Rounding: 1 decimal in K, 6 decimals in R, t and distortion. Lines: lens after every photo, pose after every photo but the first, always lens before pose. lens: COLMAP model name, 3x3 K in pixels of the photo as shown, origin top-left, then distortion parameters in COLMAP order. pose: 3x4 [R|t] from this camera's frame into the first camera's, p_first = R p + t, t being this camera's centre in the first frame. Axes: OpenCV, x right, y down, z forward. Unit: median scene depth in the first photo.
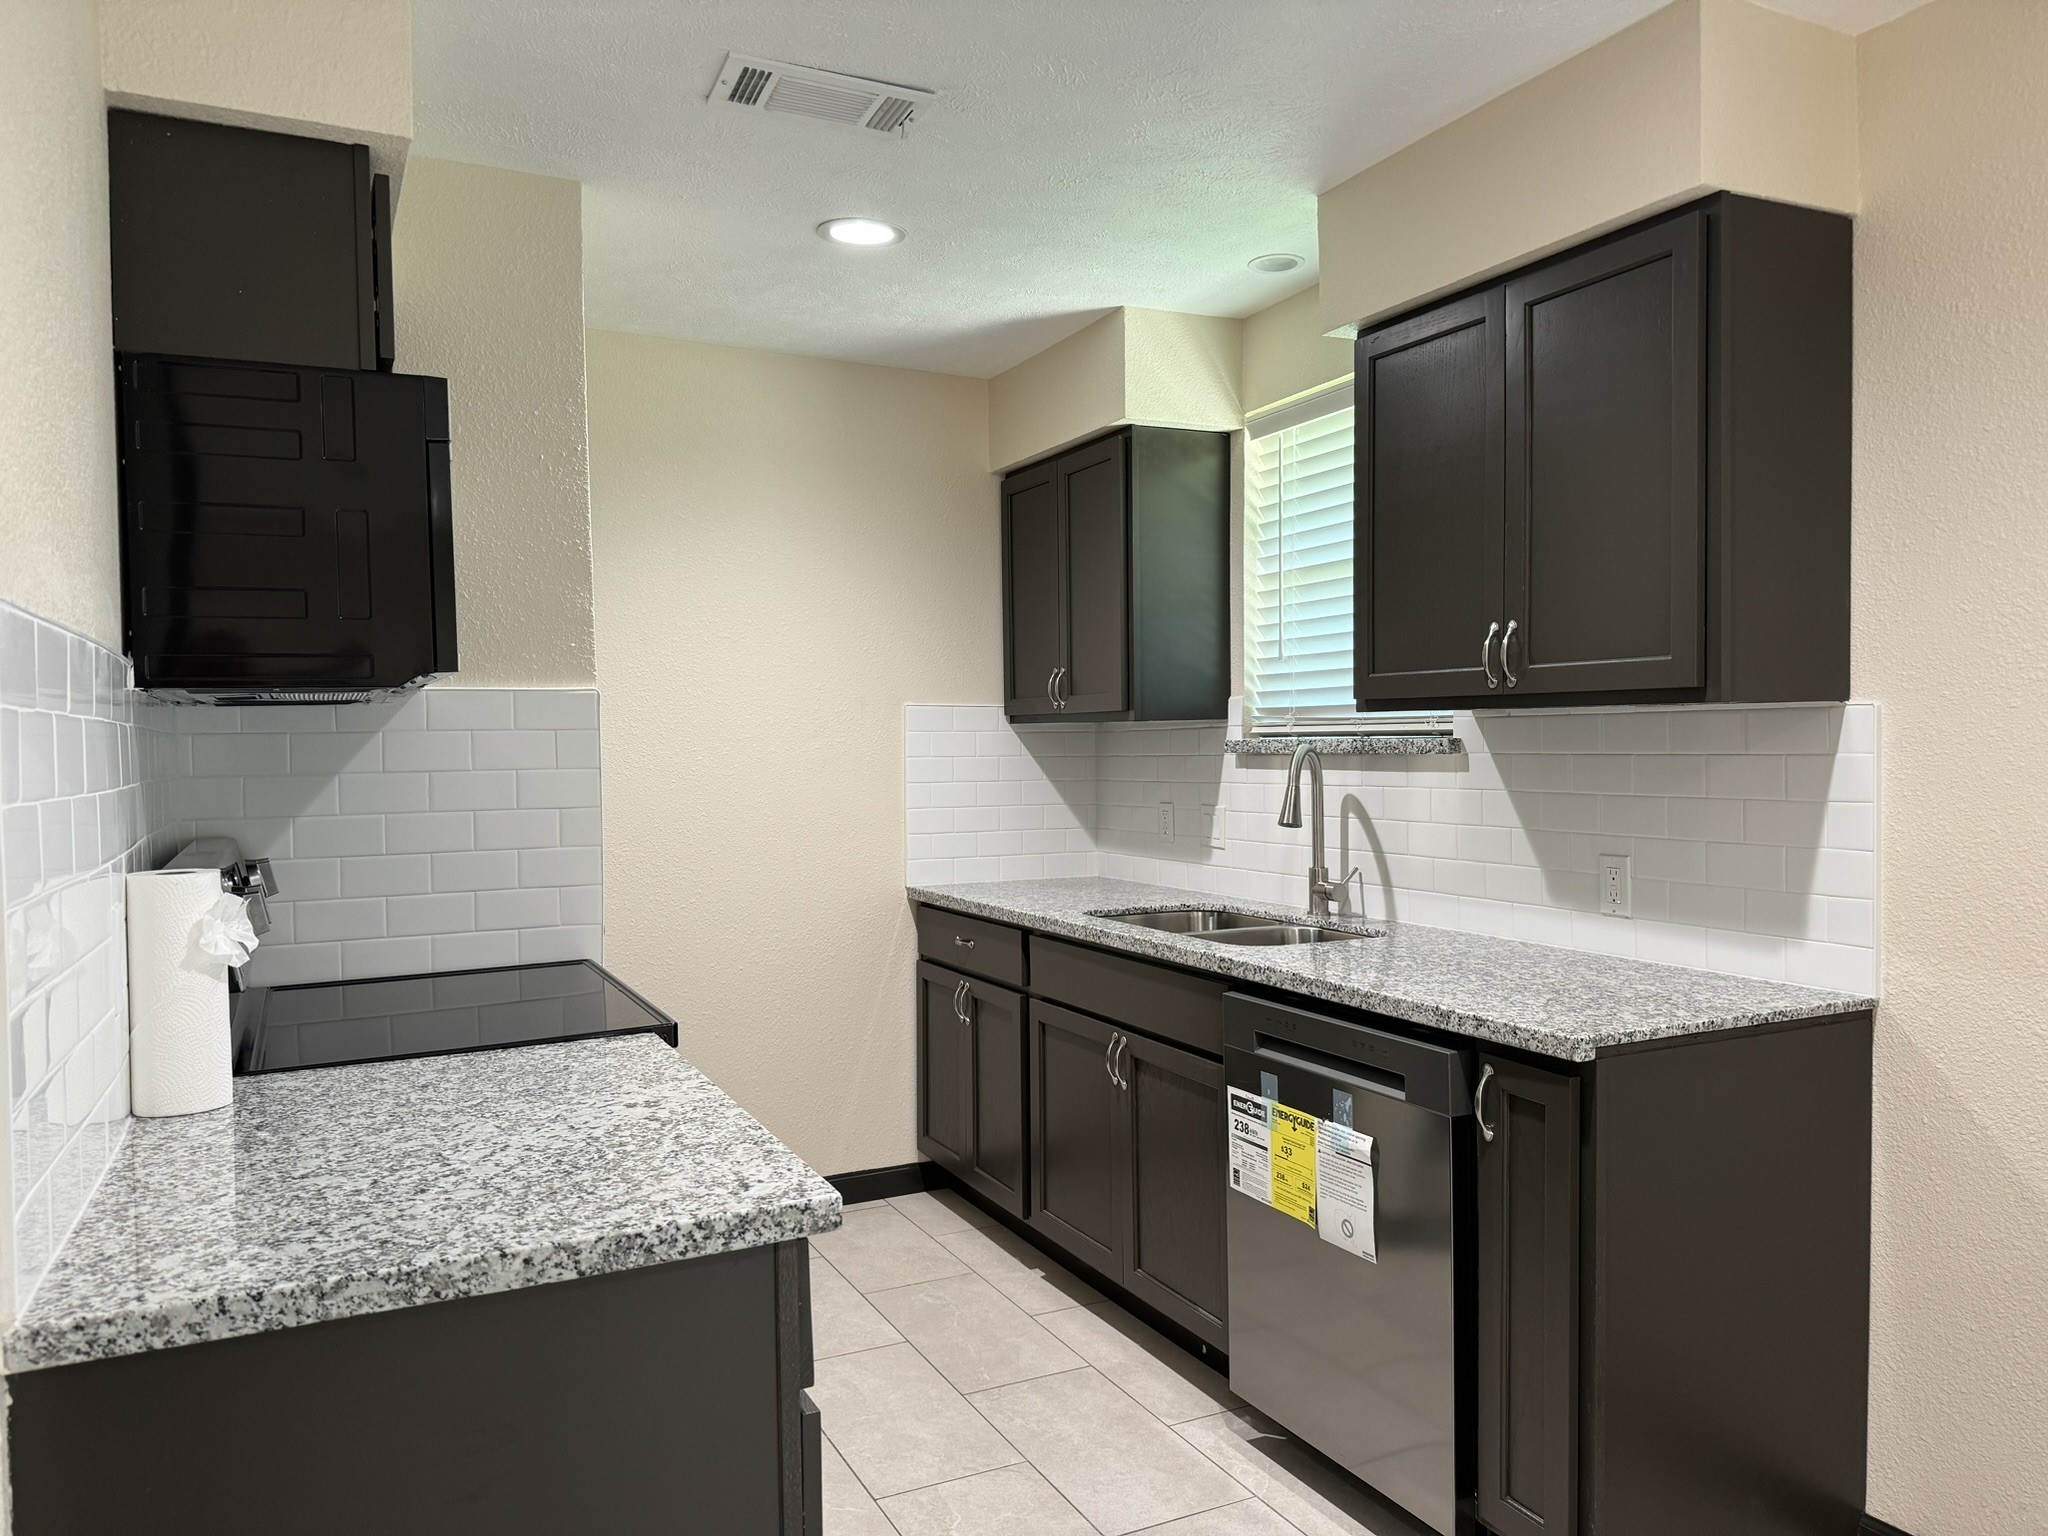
lens RADIAL K [[1432.2, 0, 1016.3], [0, 1432.2, 764.8], [0, 0, 1]] dist [0.054859, -0.066681]
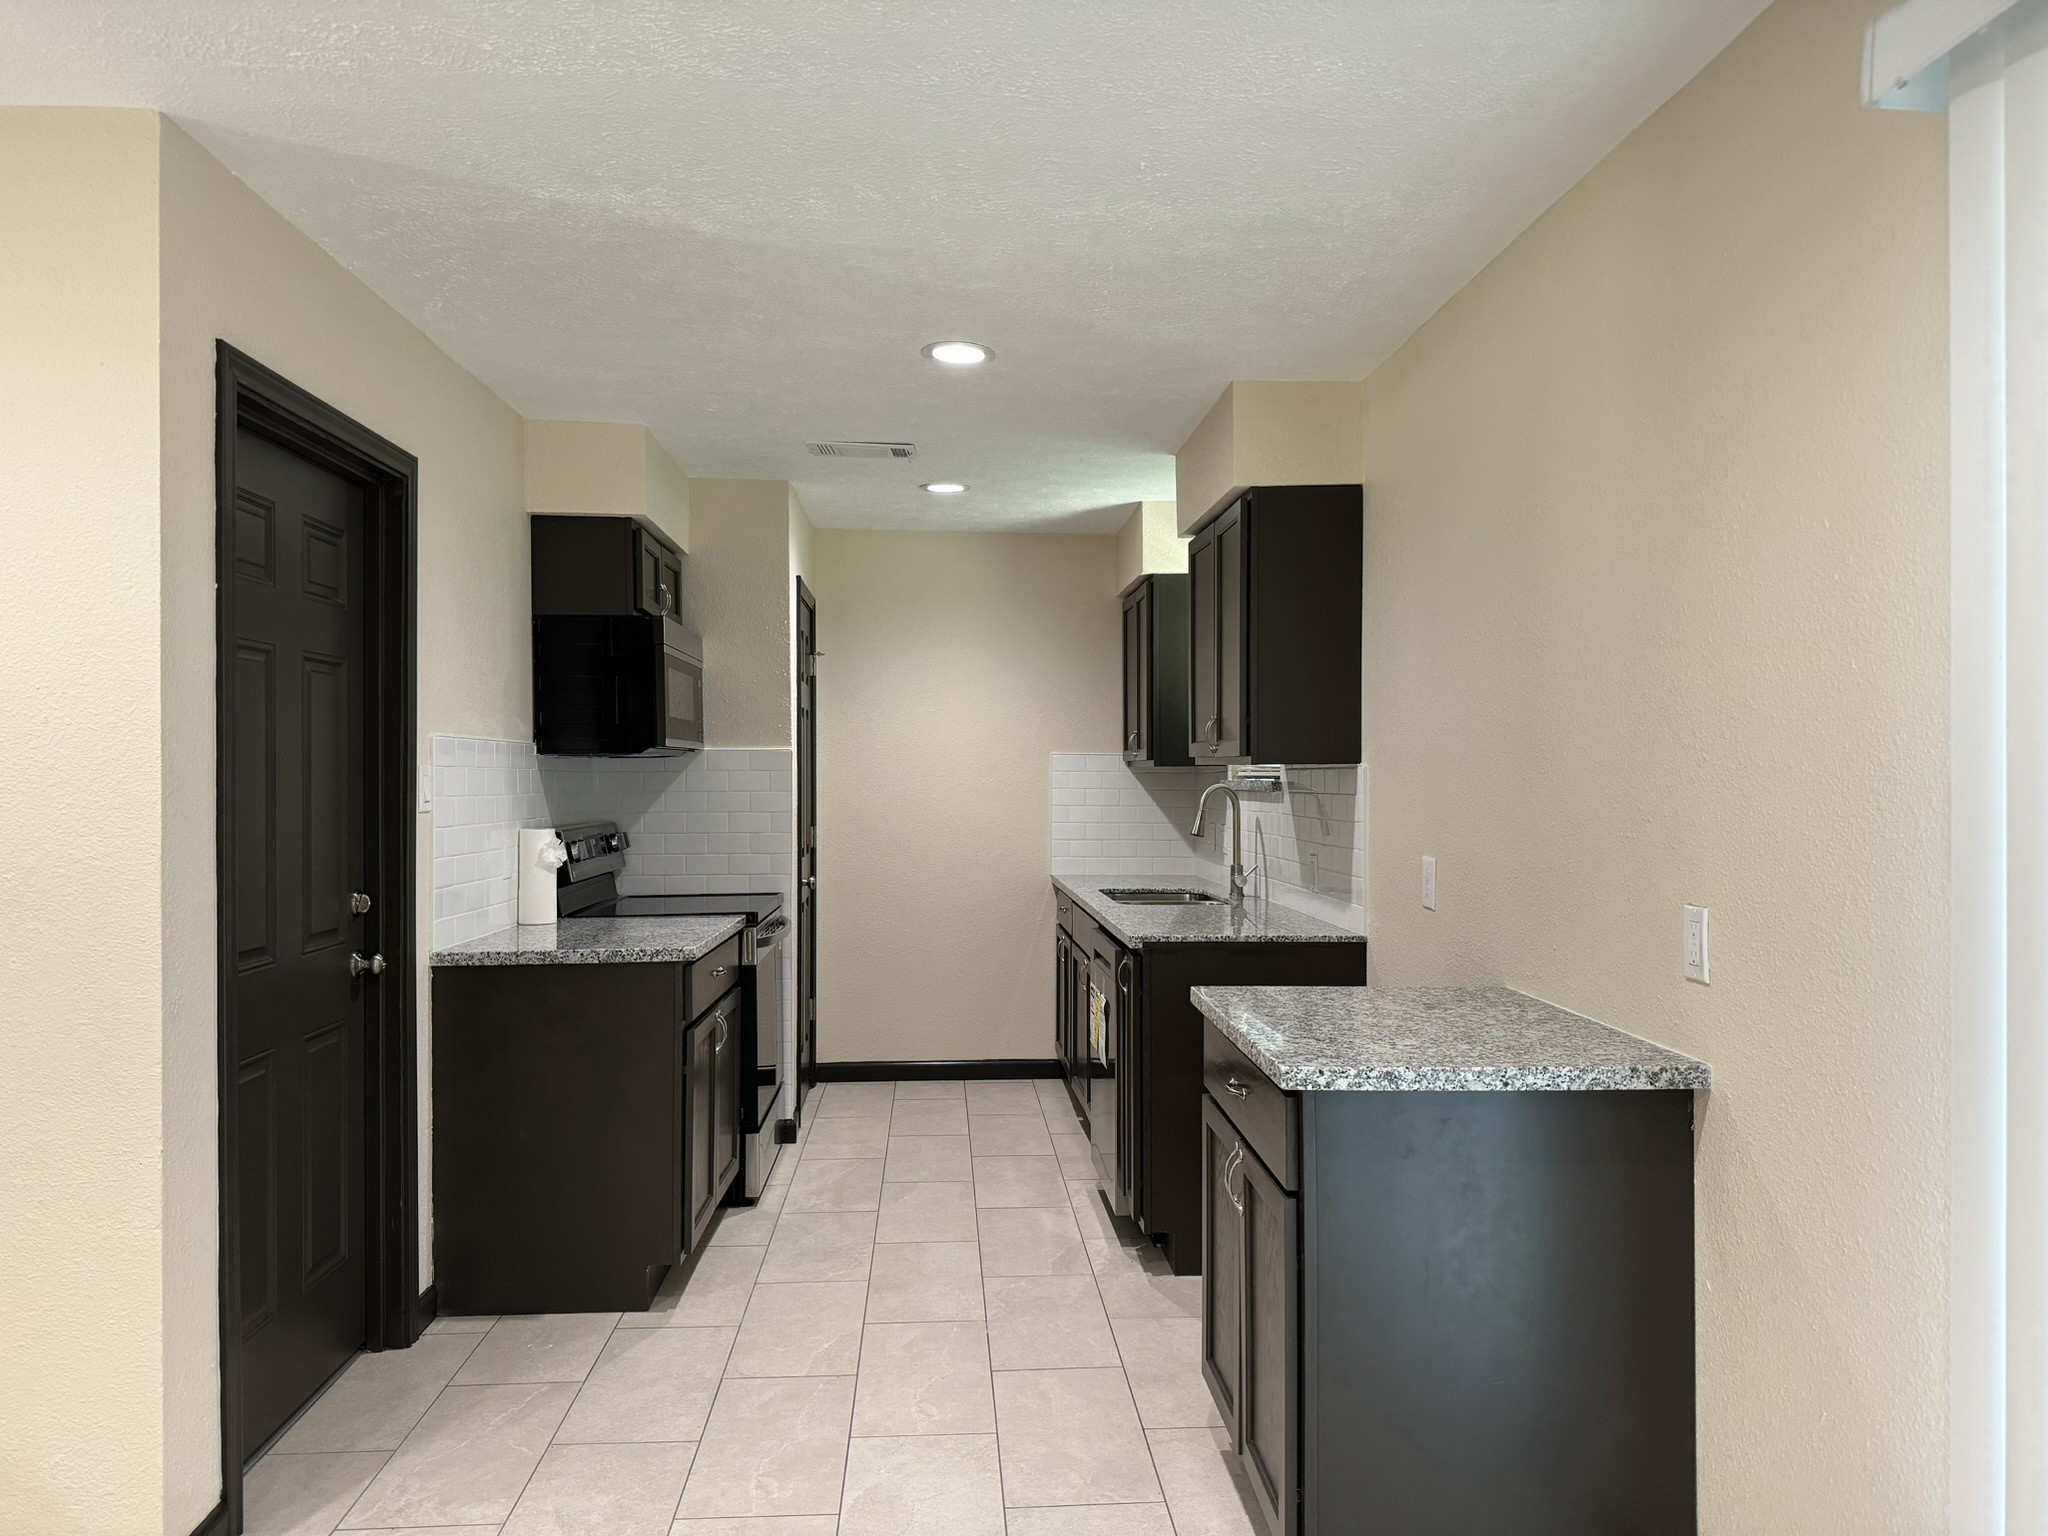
lens RADIAL K [[1432.2, 0, 1046.8], [0, 1432.2, 753.7], [0, 0, 1]] dist [0.054859, -0.066681]
pose [[0.929648, 0.005966, -0.368402, 1.069452], [-0.017179, 0.999483, -0.027165, -0.003017], [0.368049, 0.031583, 0.929270, -0.920783]]
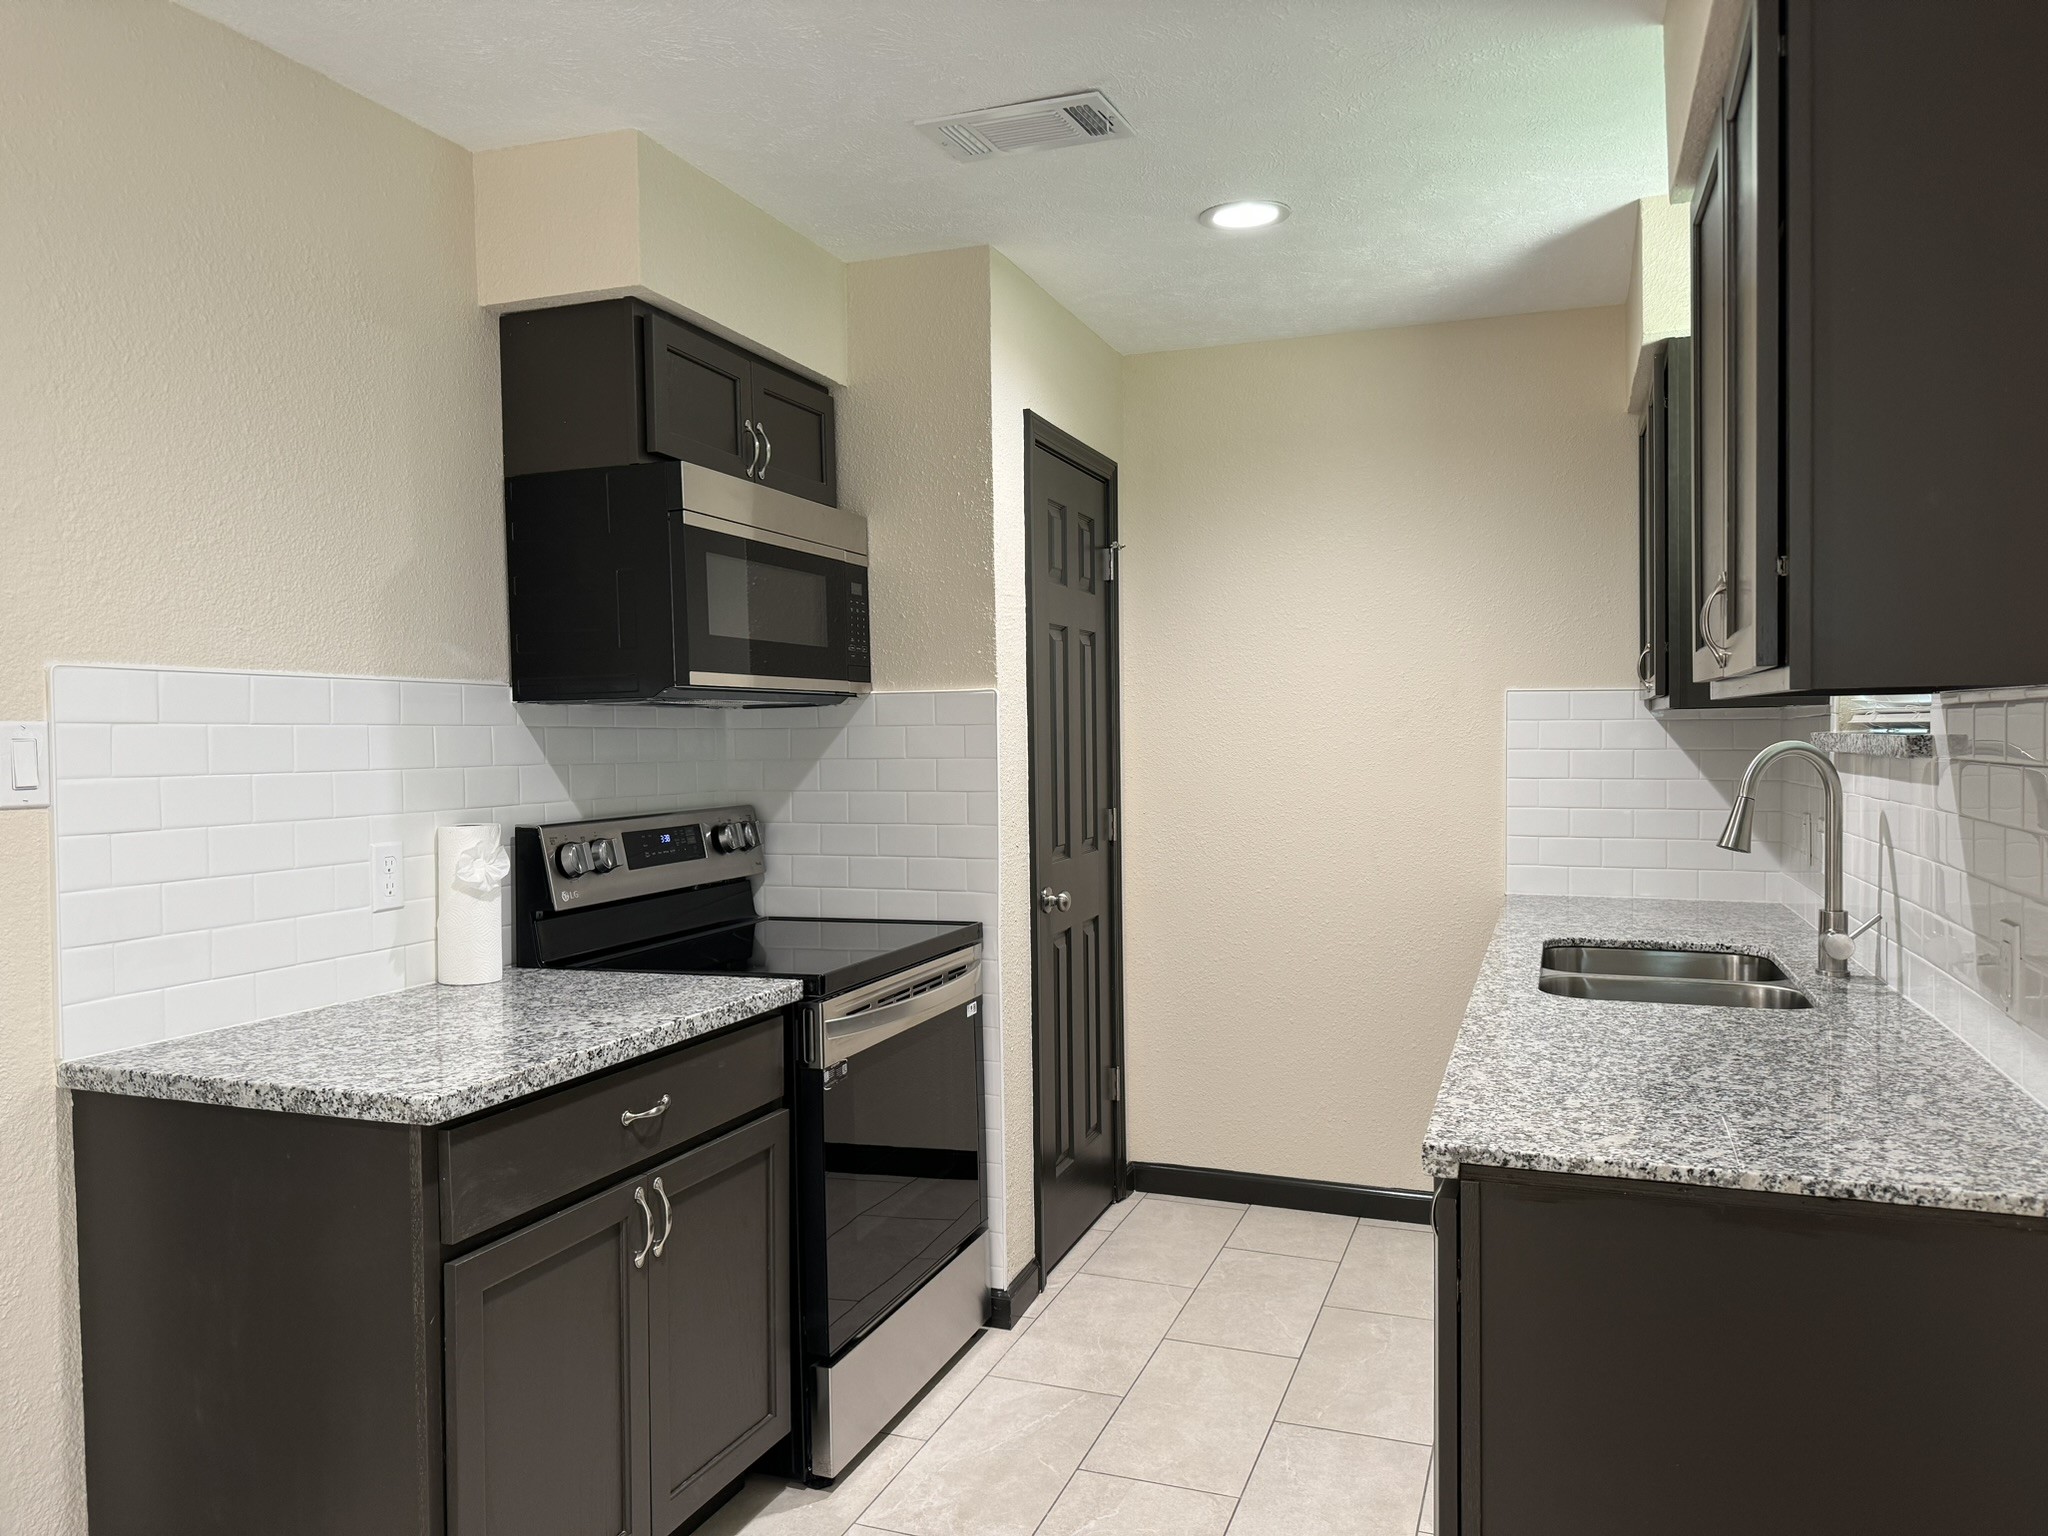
lens RADIAL K [[1432.2, 0, 1031.2], [0, 1432.2, 769.9], [0, 0, 1]] dist [0.054859, -0.066681]
pose [[0.686510, 0.022378, -0.726776, 0.846229], [-0.010531, 0.999727, 0.020834, -0.019244], [0.727044, -0.006649, 0.686558, 0.363637]]
